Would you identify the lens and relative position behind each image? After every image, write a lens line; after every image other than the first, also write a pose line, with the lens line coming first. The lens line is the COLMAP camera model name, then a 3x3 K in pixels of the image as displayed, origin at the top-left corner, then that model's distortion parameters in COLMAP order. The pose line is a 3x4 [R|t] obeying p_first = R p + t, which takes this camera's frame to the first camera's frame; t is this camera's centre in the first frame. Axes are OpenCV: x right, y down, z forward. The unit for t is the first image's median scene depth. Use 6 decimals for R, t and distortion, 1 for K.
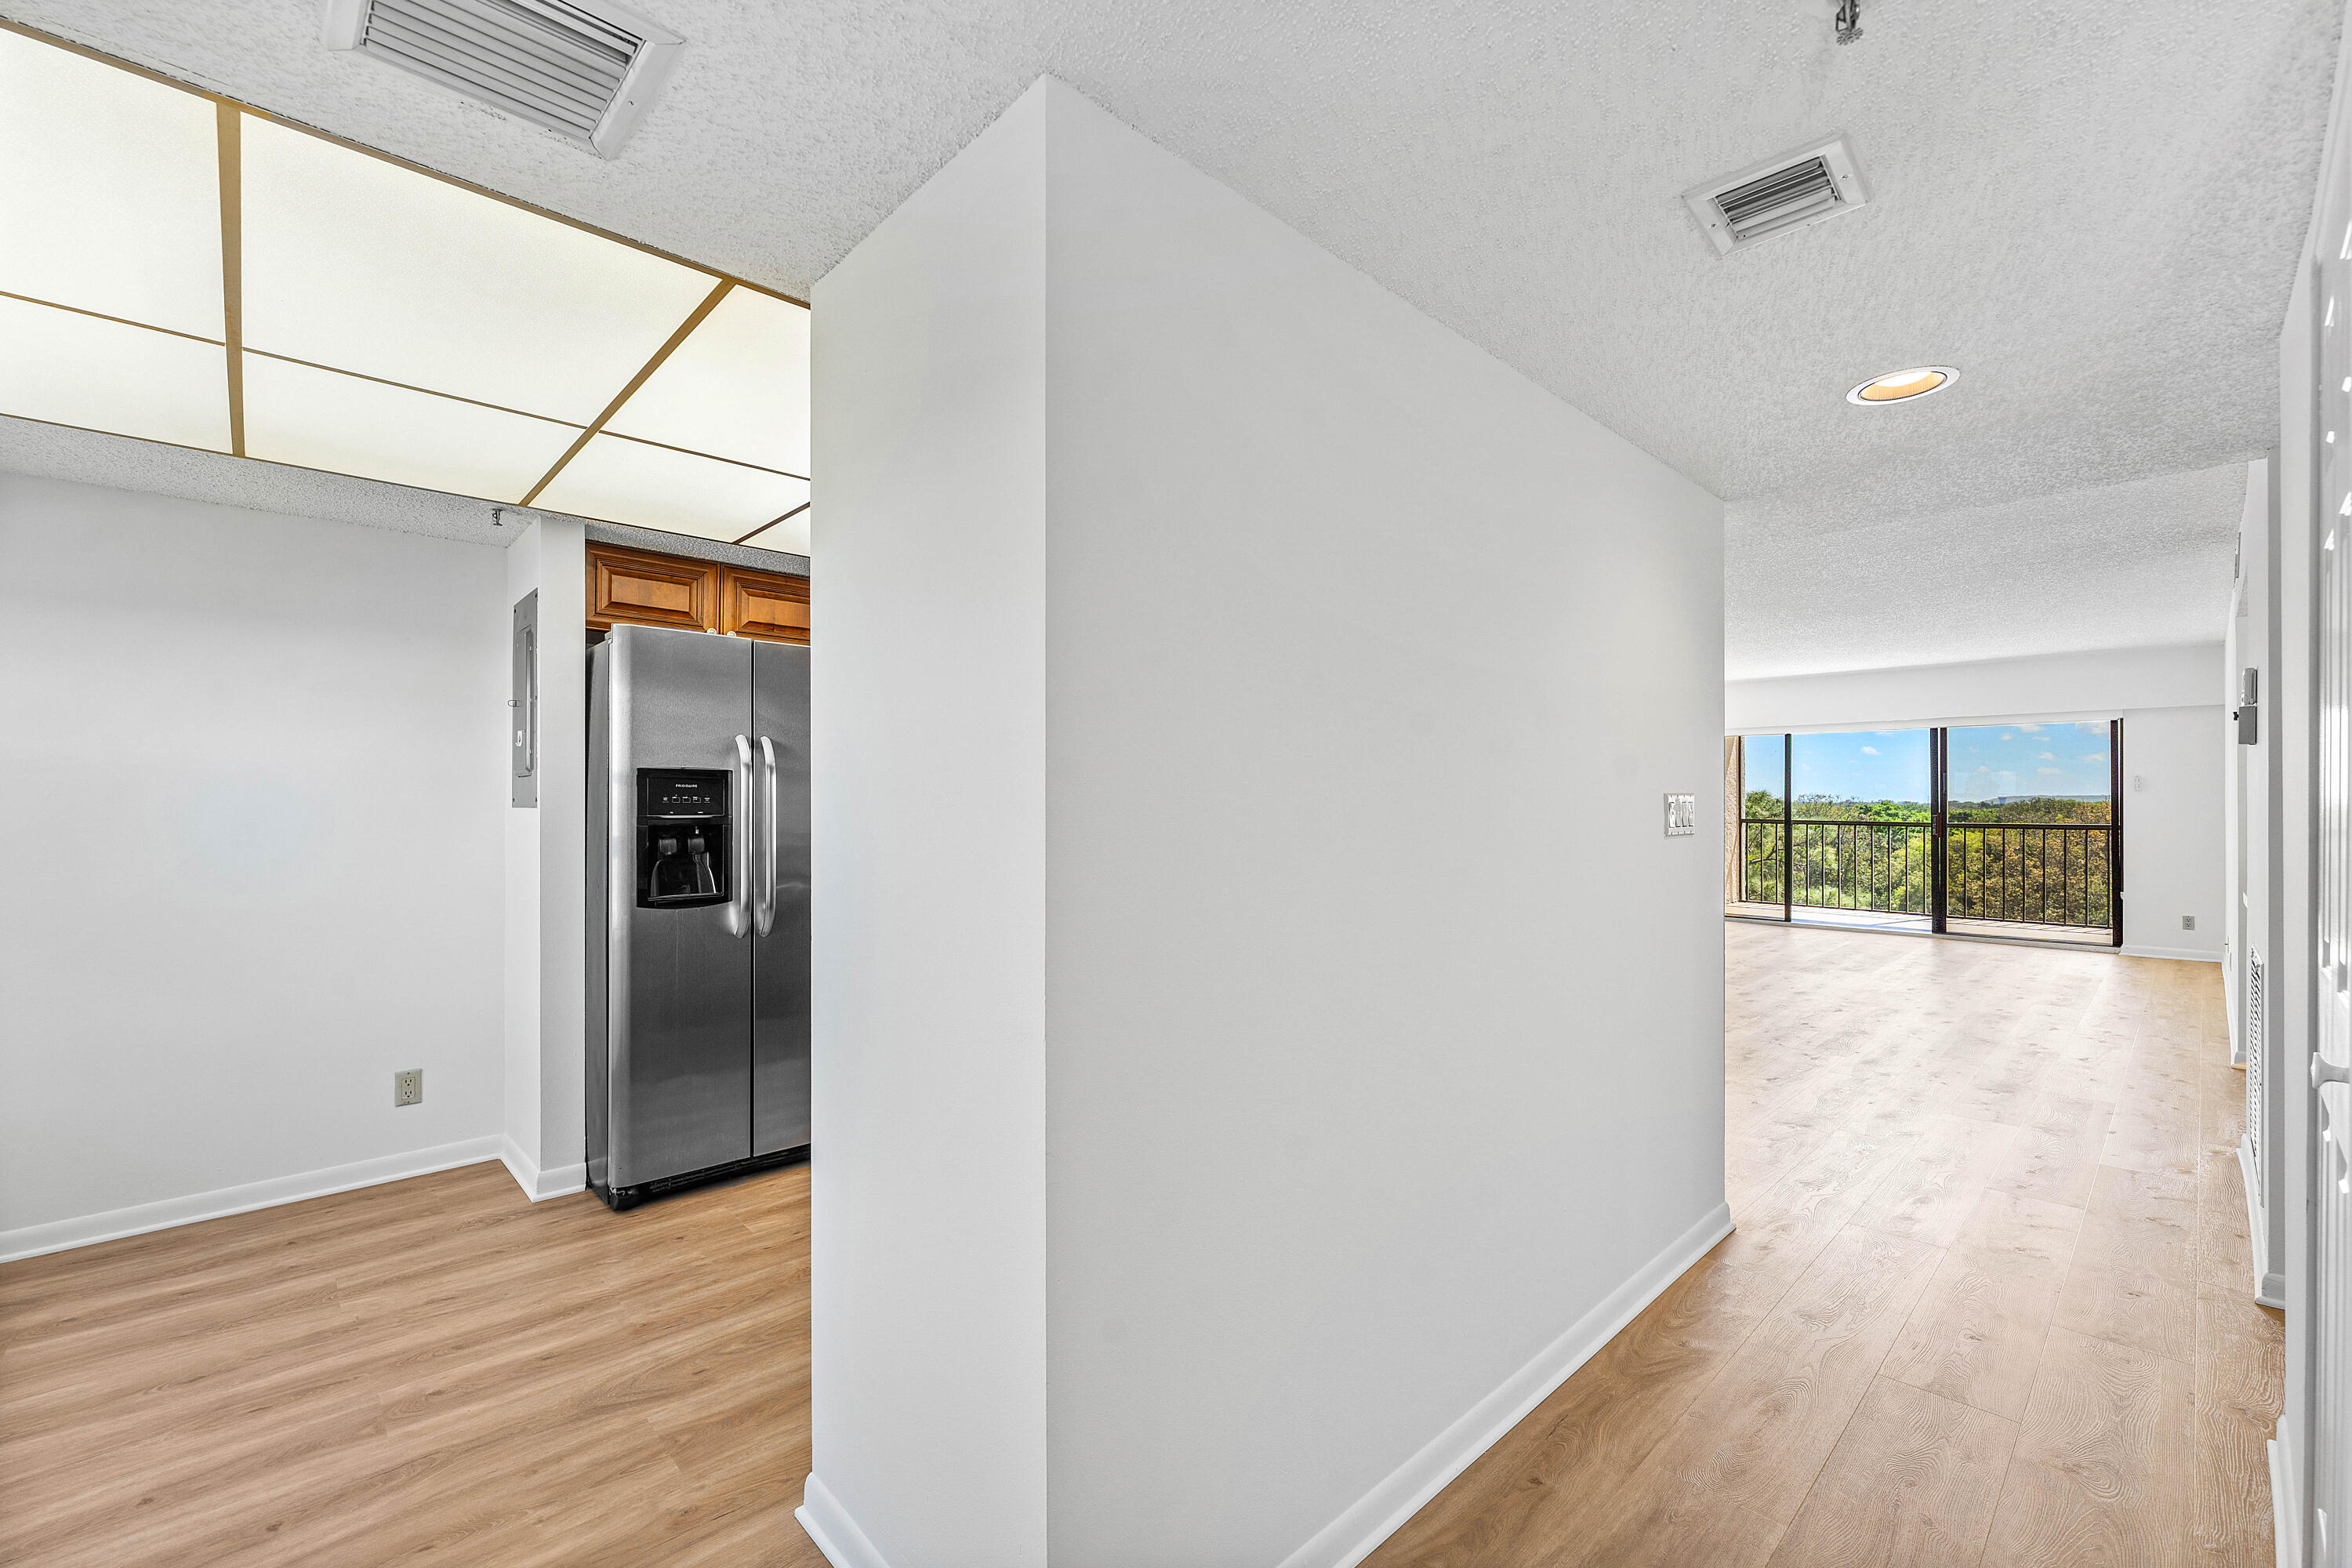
lens RADIAL K [[985.2, 0, 1176.3], [0, 985.2, 793.4], [0, 0, 1]] dist [-0.000117, -0.000153]
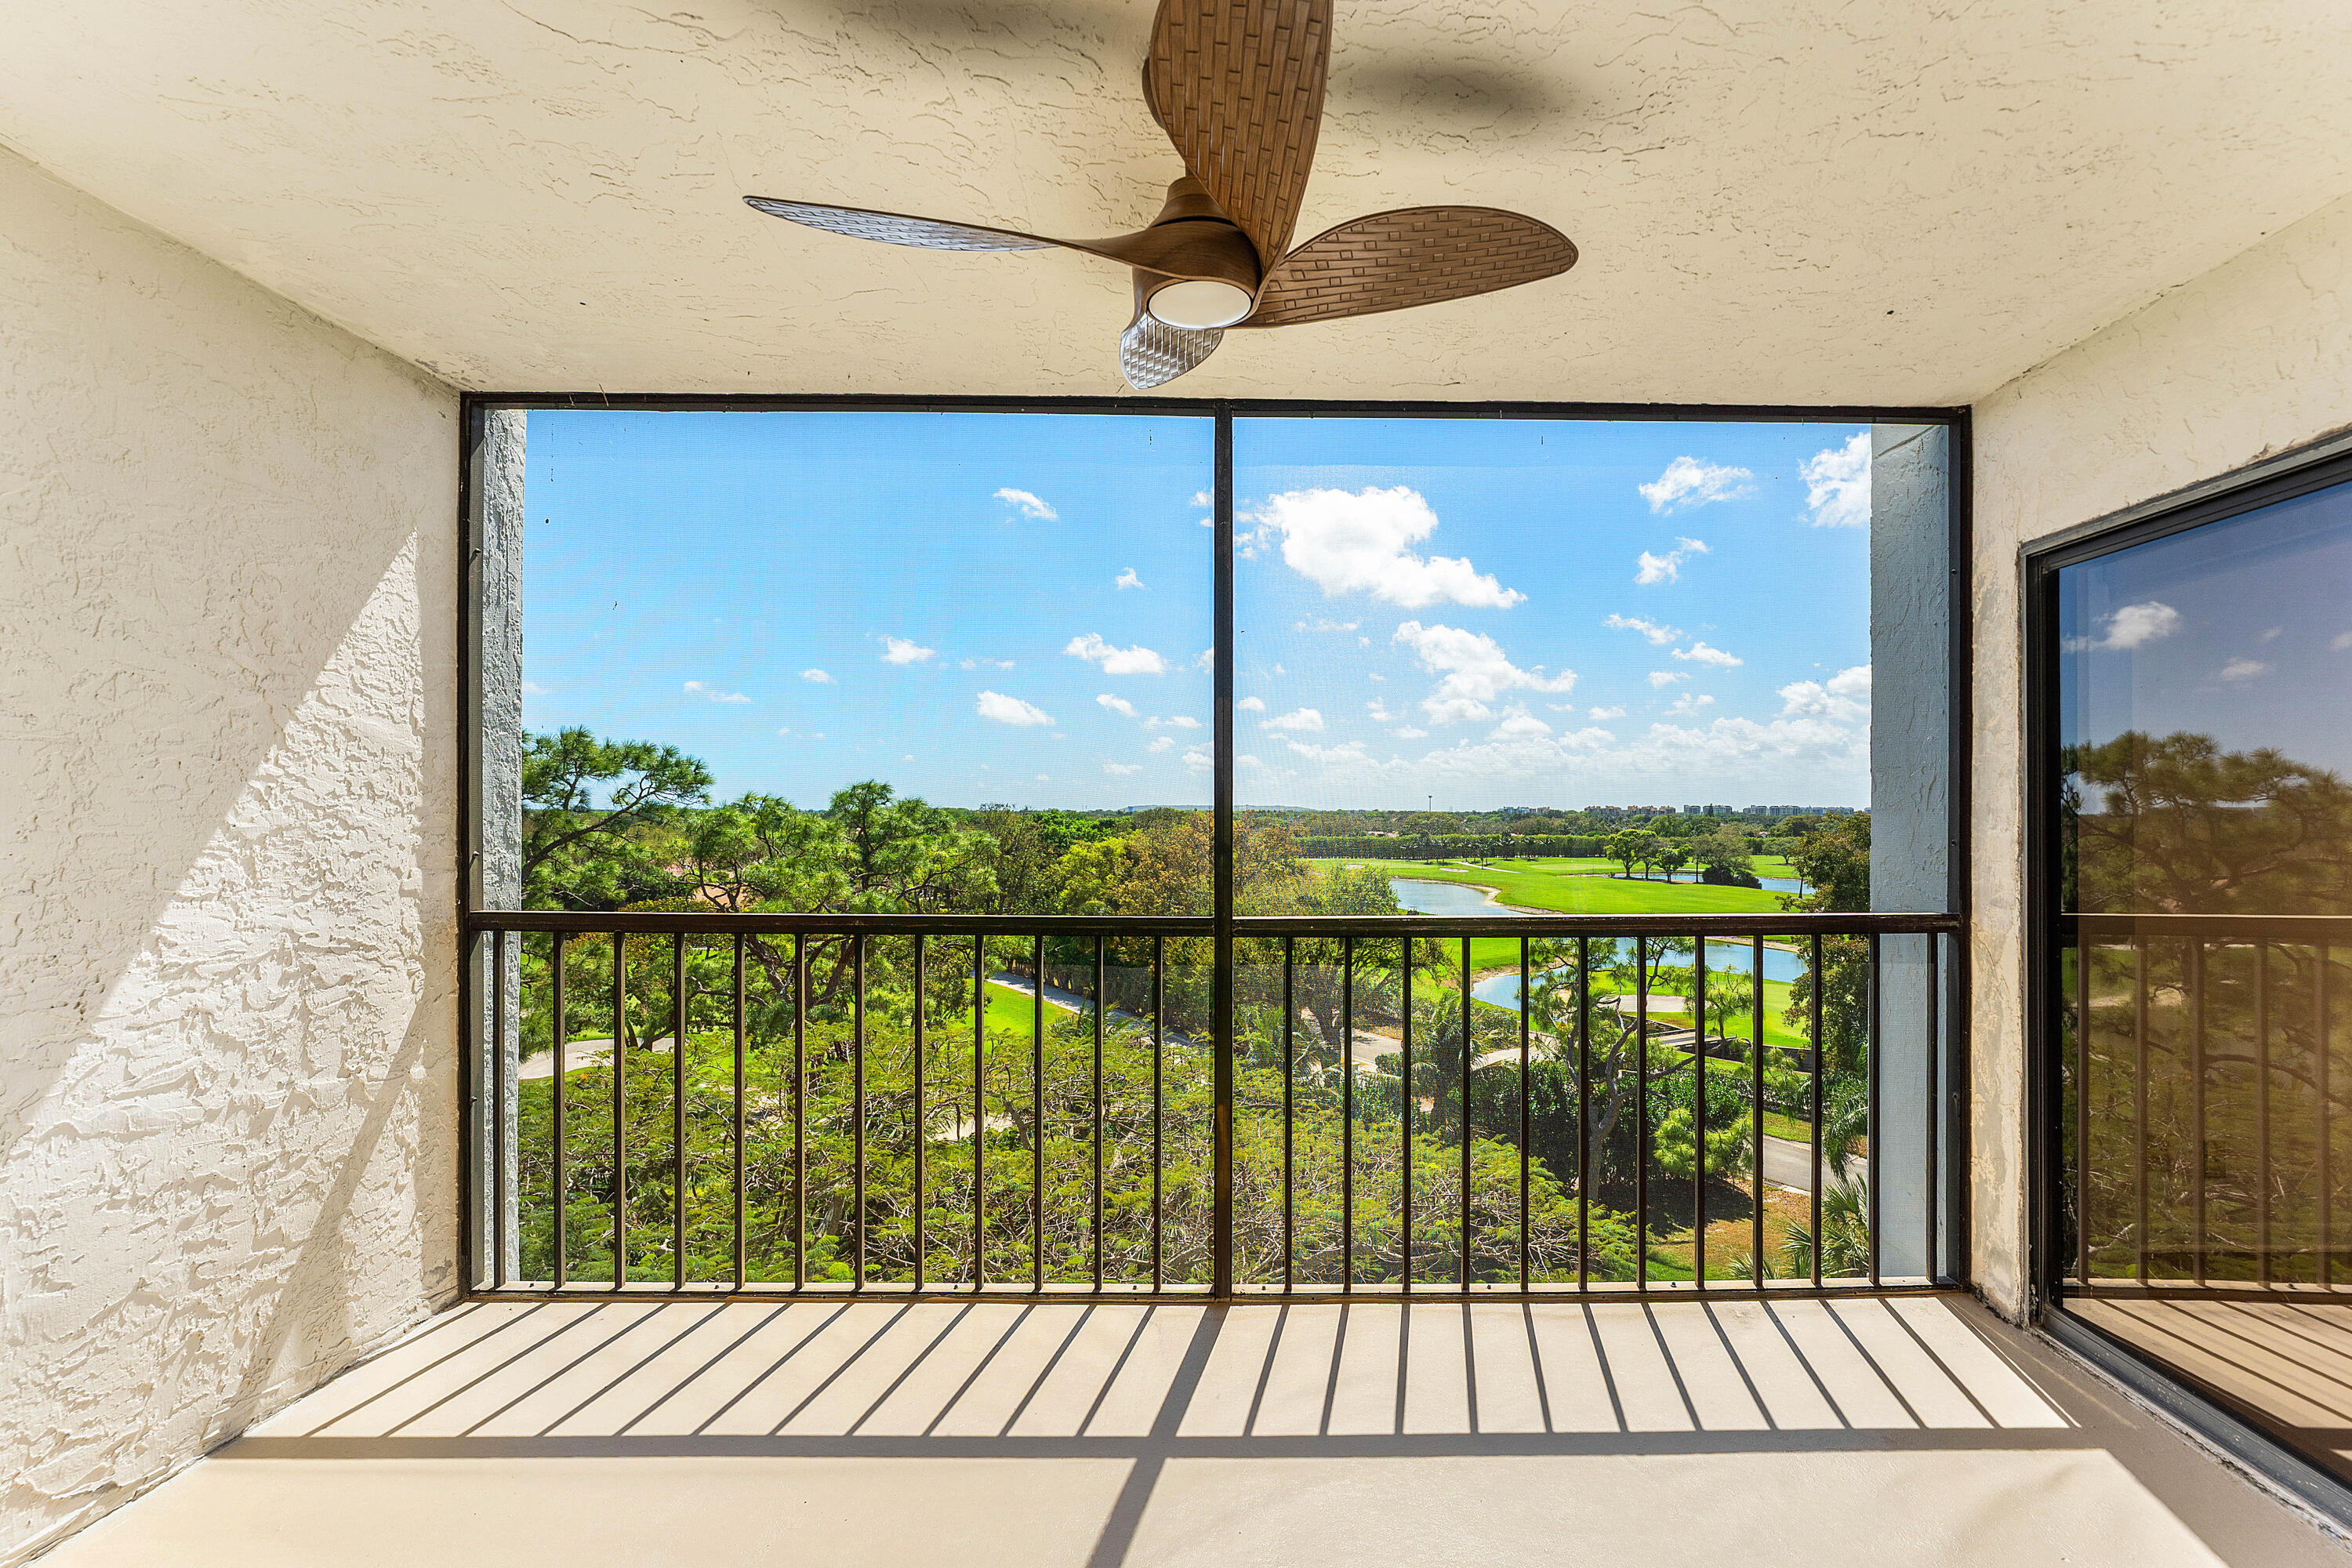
lens RADIAL K [[1005.1, 0, 1260.3], [0, 1005.1, 804.8], [0, 0, 1]] dist [-0.002979, -0.000187]
pose [[0.676128, 0.003599, 0.736776, 0.845944], [-0.006045, 0.999982, 0.000663, 0.004662], [-0.736760, -0.004902, 0.676137, 1.170560]]
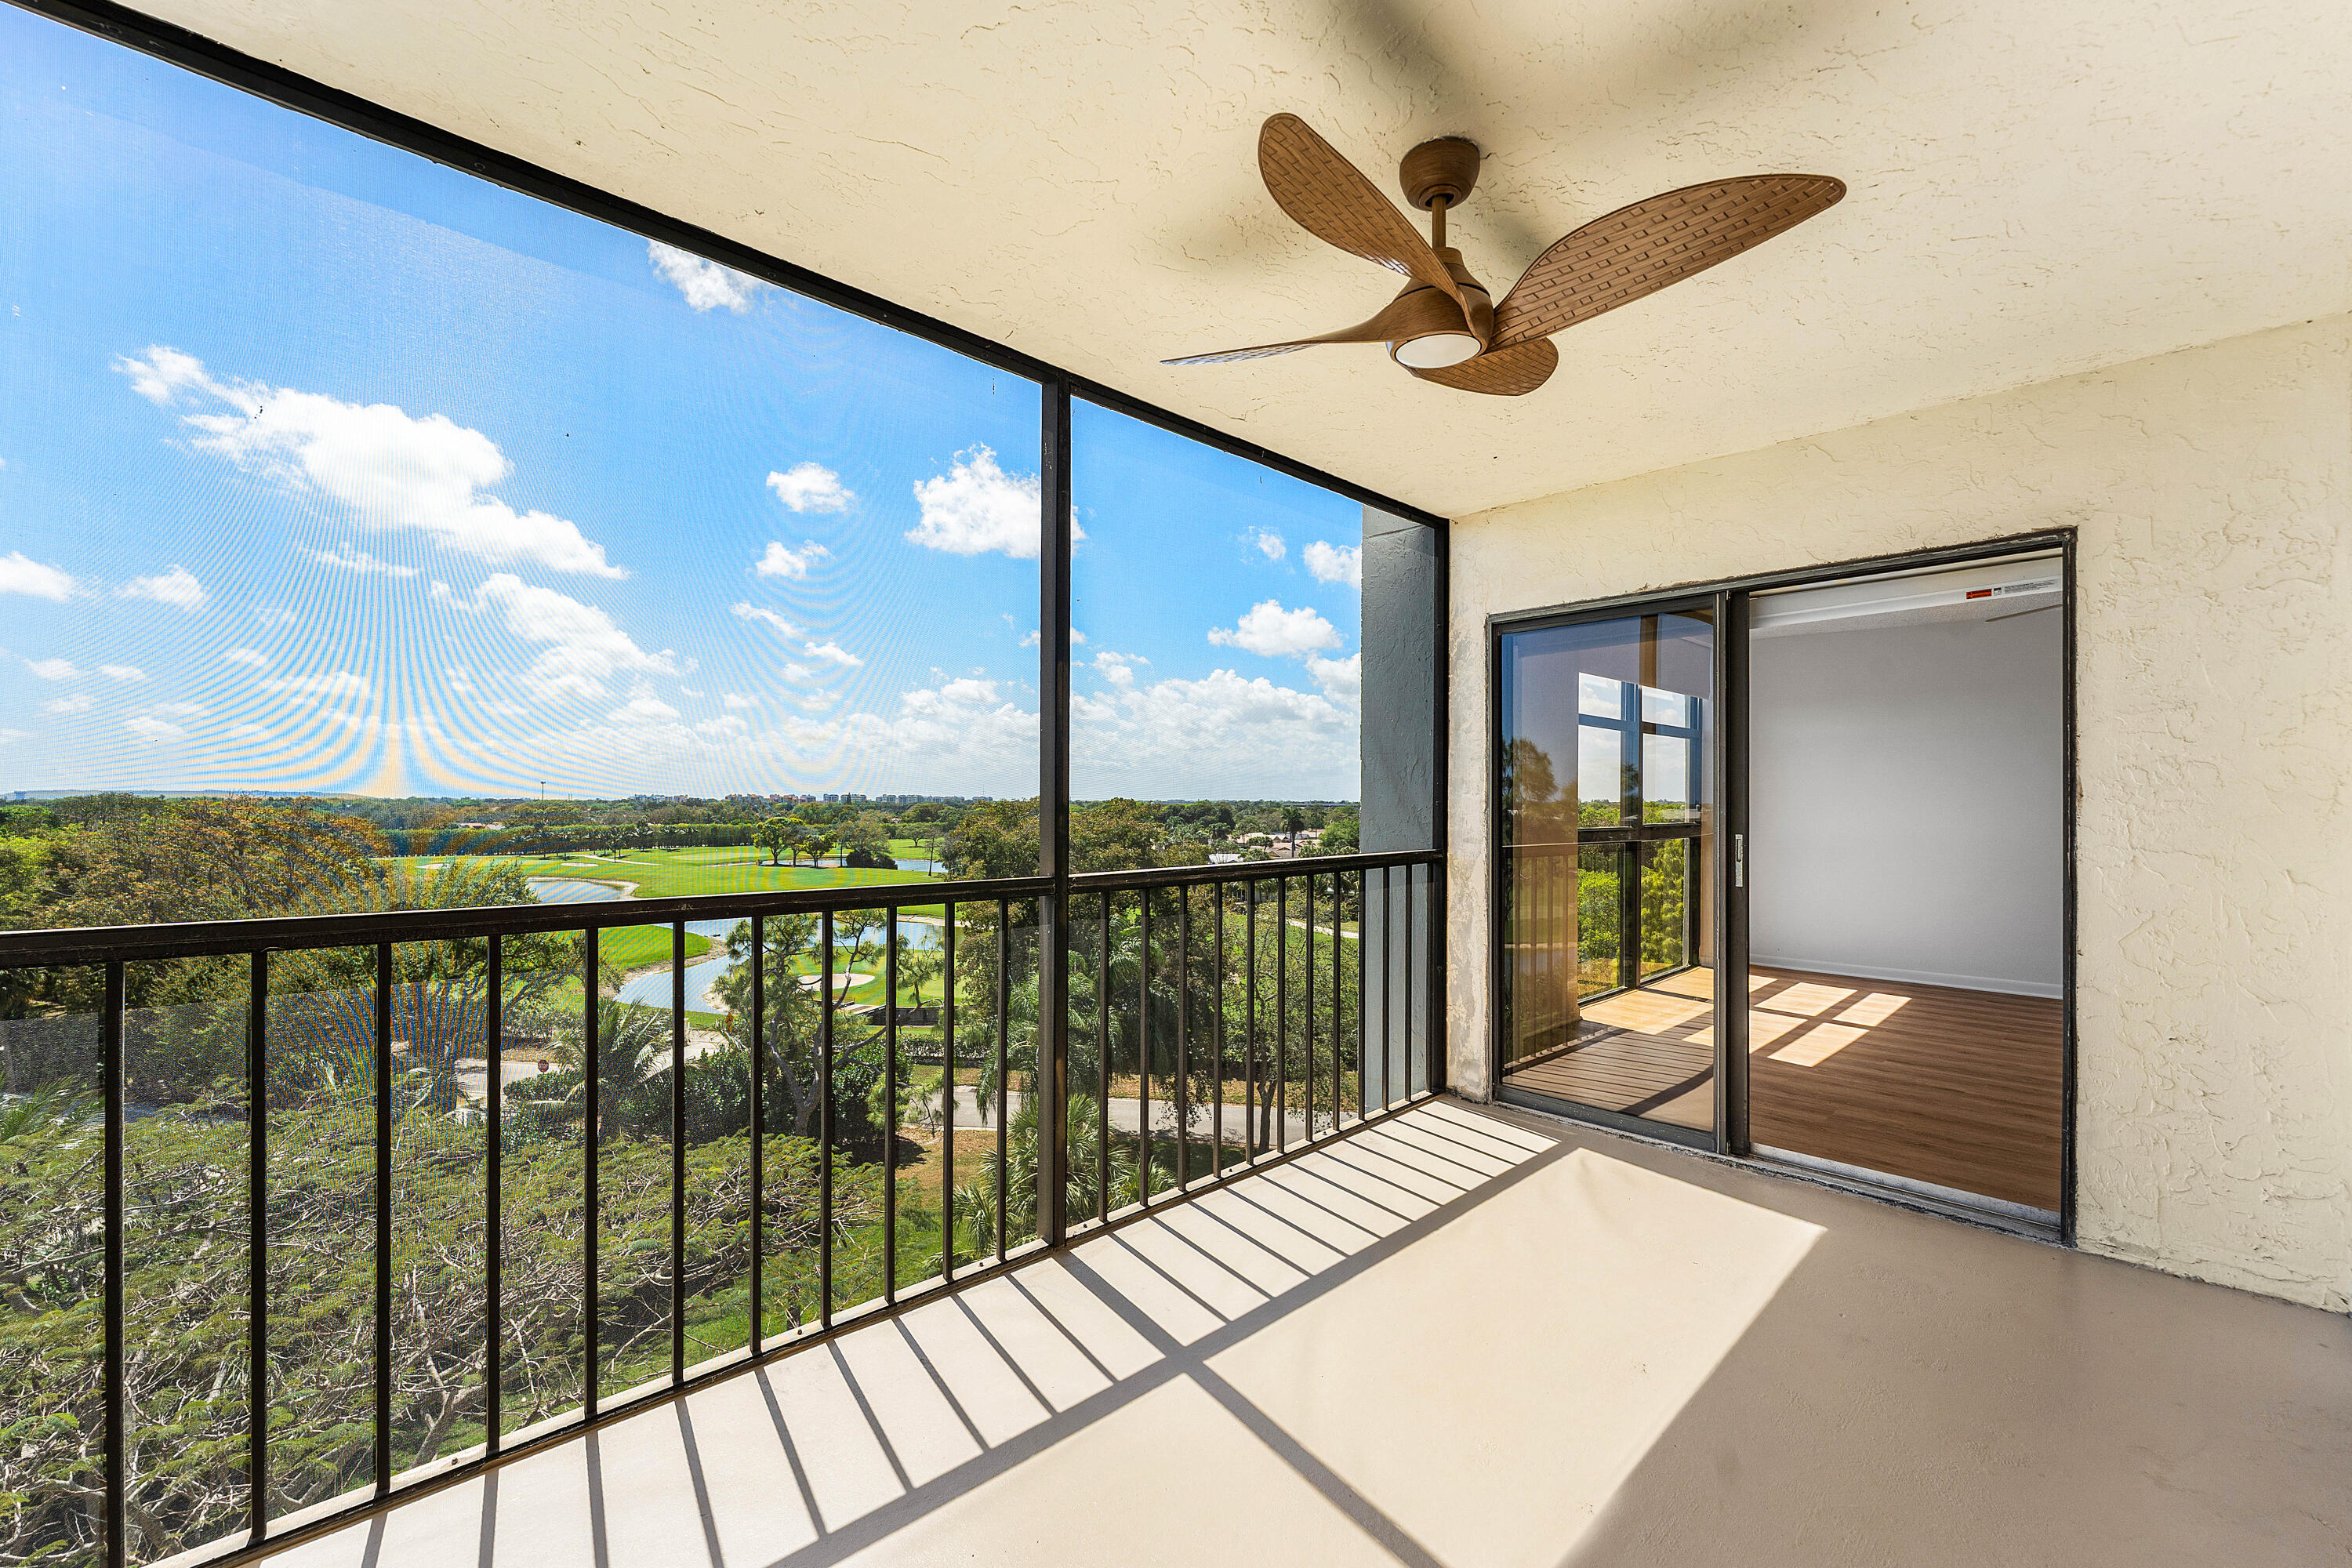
lens RADIAL K [[971.2, 0, 1171.1], [0, 971.2, 802.2], [0, 0, 1]] dist [-0.000385, -0.000261]
pose [[-0.007534, -0.002703, 0.999968, 0.749735], [-0.010562, 0.999941, 0.002623, 0.016191], [-0.999916, -0.010542, -0.007562, 1.375973]]
